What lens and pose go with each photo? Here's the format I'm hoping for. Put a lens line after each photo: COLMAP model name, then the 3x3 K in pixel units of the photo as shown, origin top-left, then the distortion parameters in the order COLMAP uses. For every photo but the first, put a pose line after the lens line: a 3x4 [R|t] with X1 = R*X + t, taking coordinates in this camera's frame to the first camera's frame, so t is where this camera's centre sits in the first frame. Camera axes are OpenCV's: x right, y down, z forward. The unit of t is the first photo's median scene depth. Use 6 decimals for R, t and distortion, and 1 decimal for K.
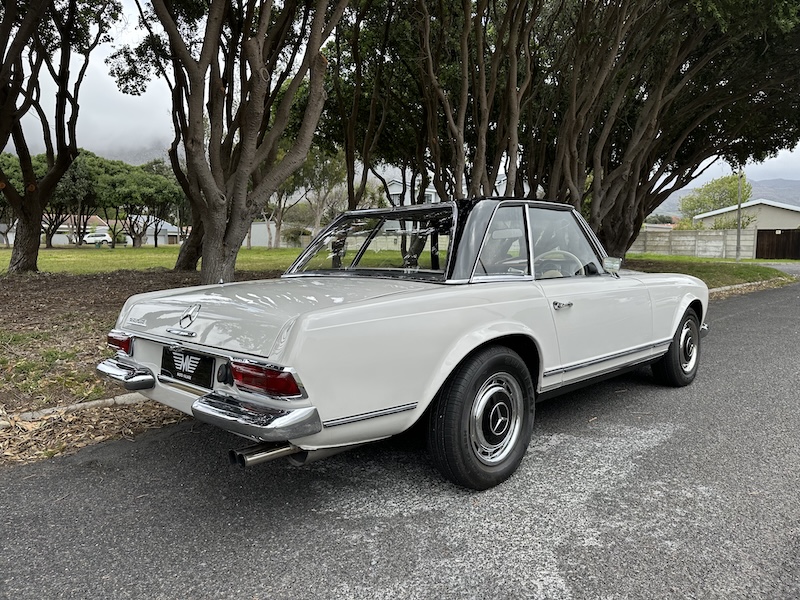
lens RADIAL K [[586.8, 0, 399.9], [0, 586.8, 288.0], [0, 0, 1]] dist [0.007436, 0.001898]
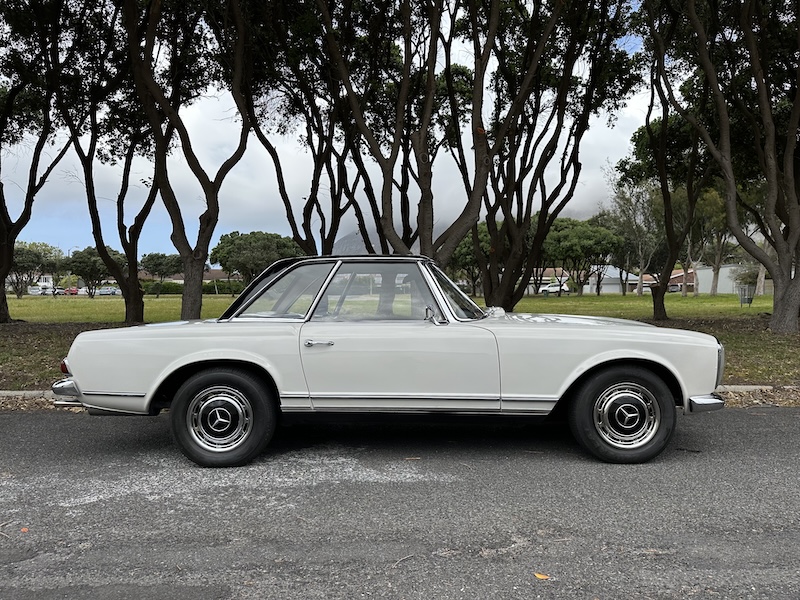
lens RADIAL K [[586.8, 0, 399.9], [0, 586.8, 288.0], [0, 0, 1]] dist [0.007436, 0.001898]
pose [[0.681623, -0.017652, -0.731490, 0.150953], [-0.042169, 0.997100, -0.063357, -0.001636], [0.730487, 0.074032, 0.678902, 0.036583]]
